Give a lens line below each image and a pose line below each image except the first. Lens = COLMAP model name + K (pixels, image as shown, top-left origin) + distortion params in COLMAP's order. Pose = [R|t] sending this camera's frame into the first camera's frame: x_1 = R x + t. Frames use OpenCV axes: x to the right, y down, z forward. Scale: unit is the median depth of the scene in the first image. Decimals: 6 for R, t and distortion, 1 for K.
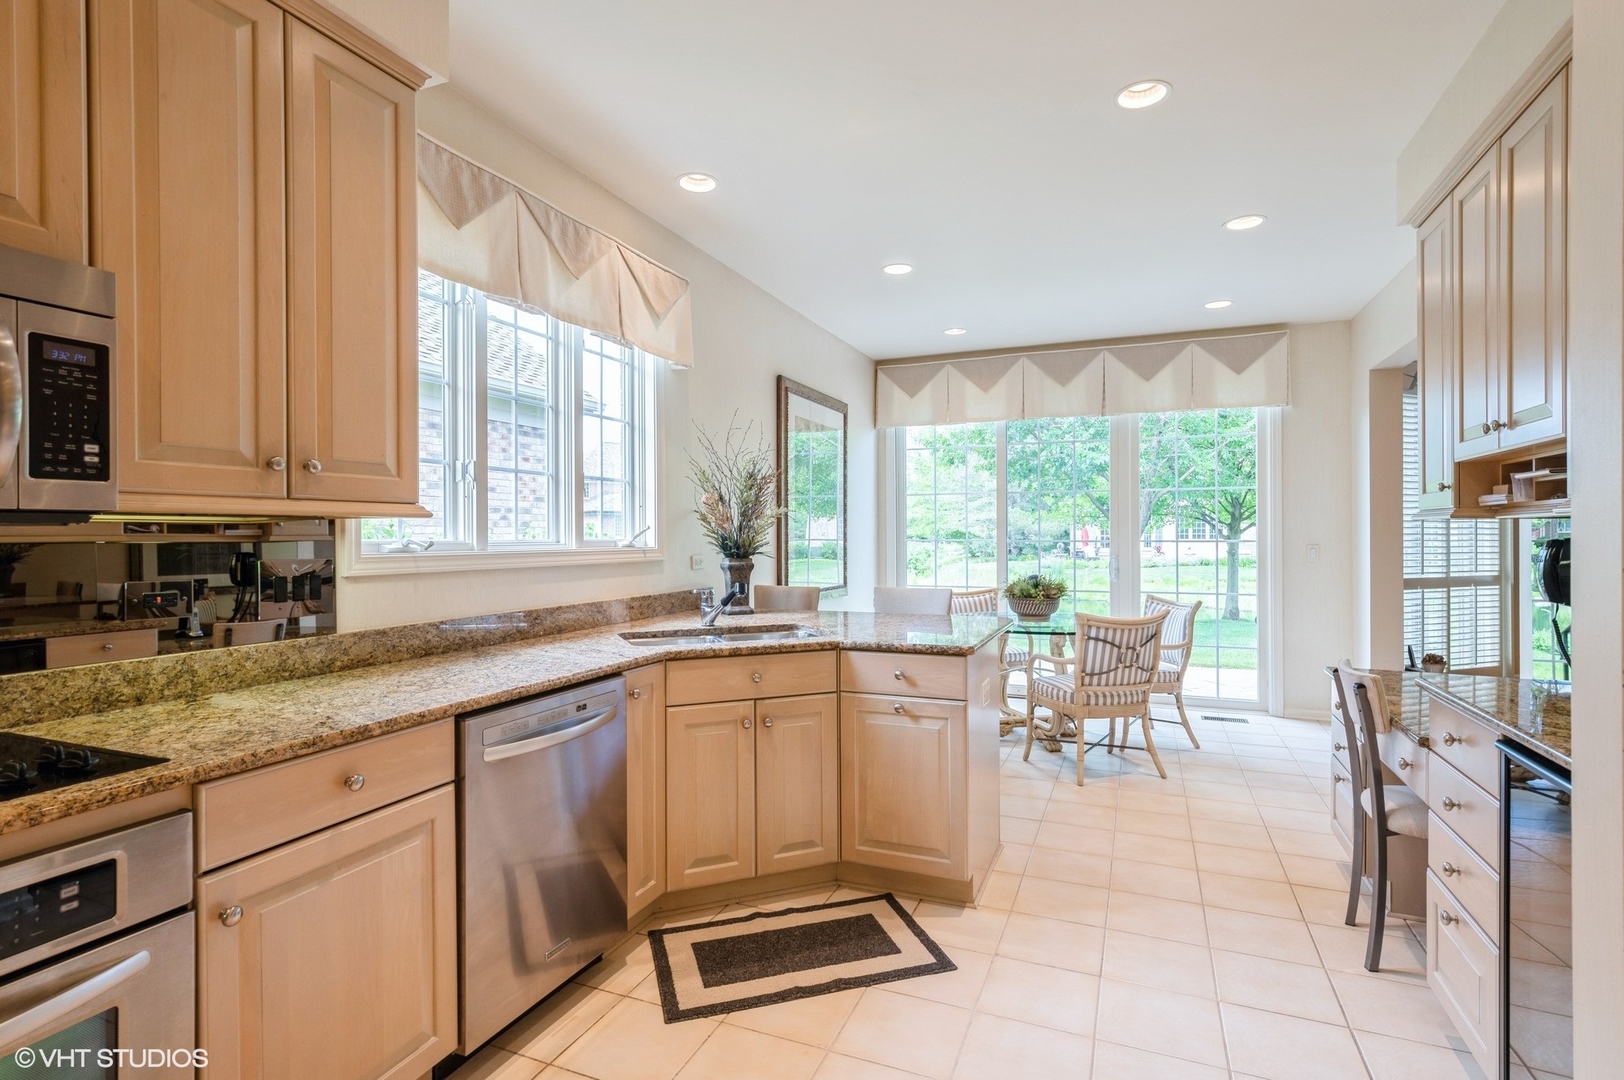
lens RADIAL K [[781.4, 0, 816.6], [0, 781.4, 538.4], [0, 0, 1]] dist [-0.001791, -0.000073]
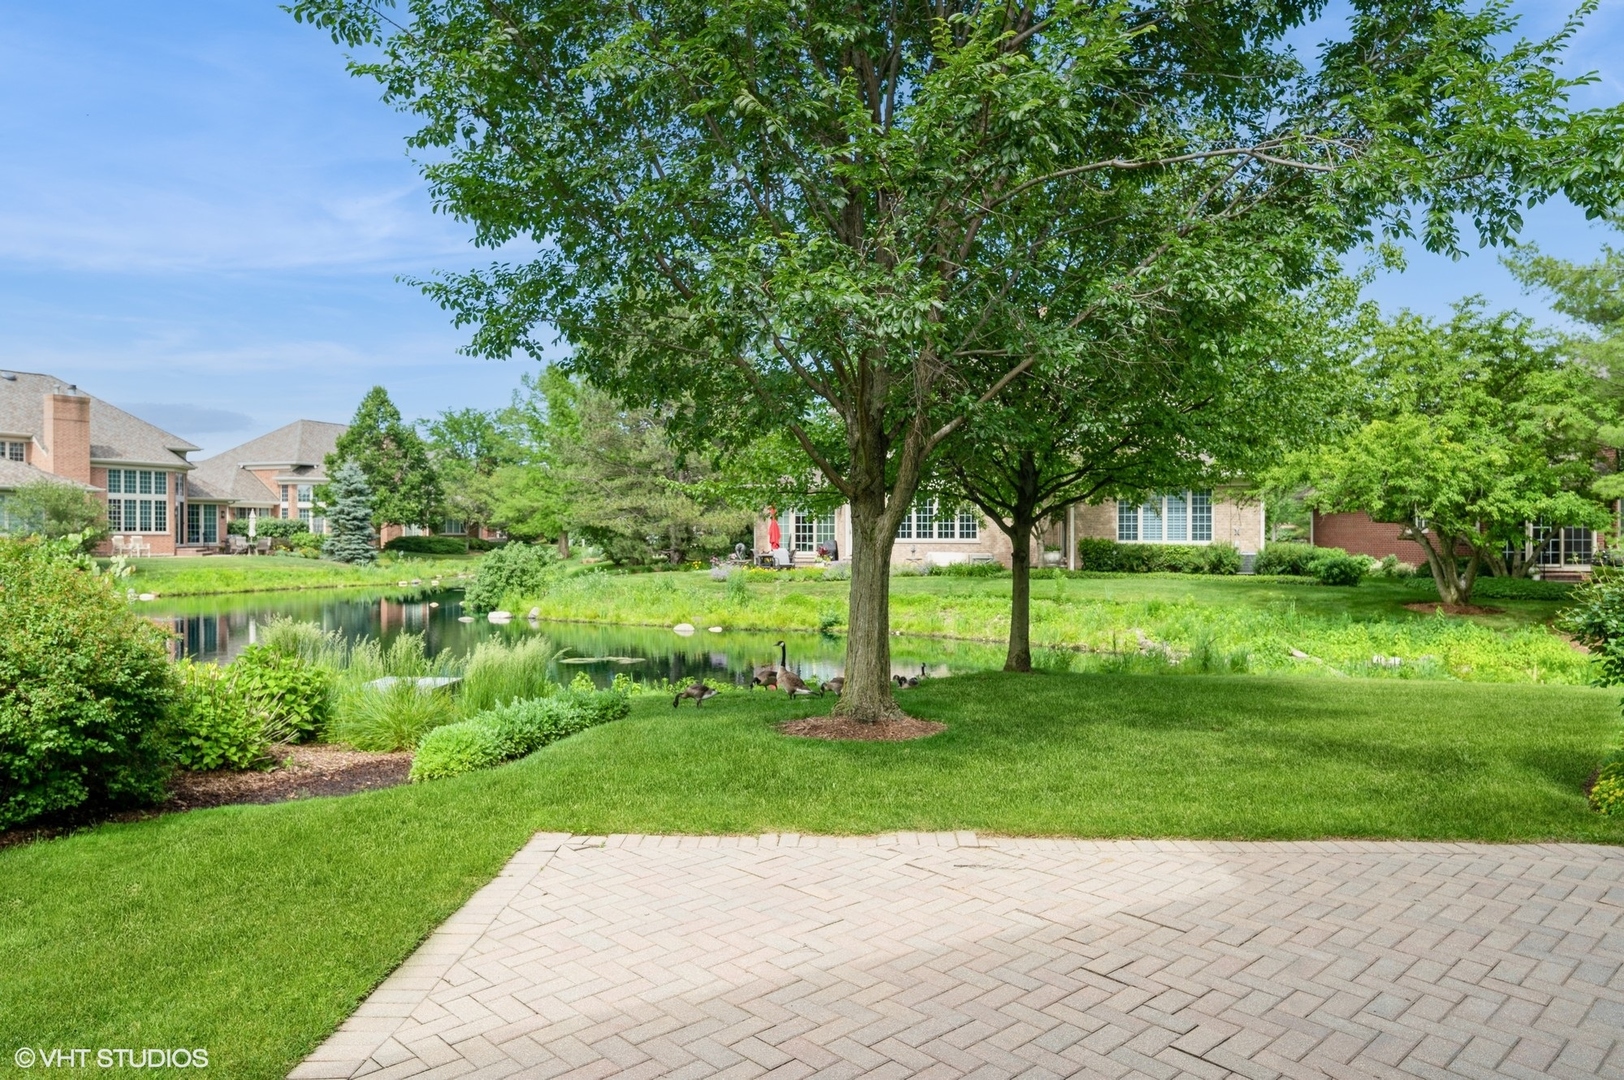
lens RADIAL K [[1083.5, 0, 812.7], [0, 1083.5, 537.9], [0, 0, 1]] dist [-0.000636, -0.000023]
pose [[0.932858, 0.003465, 0.360228, 0.033122], [-0.003476, 0.999994, -0.000617, 0.000517], [-0.360228, -0.000676, 0.932864, 0.108639]]
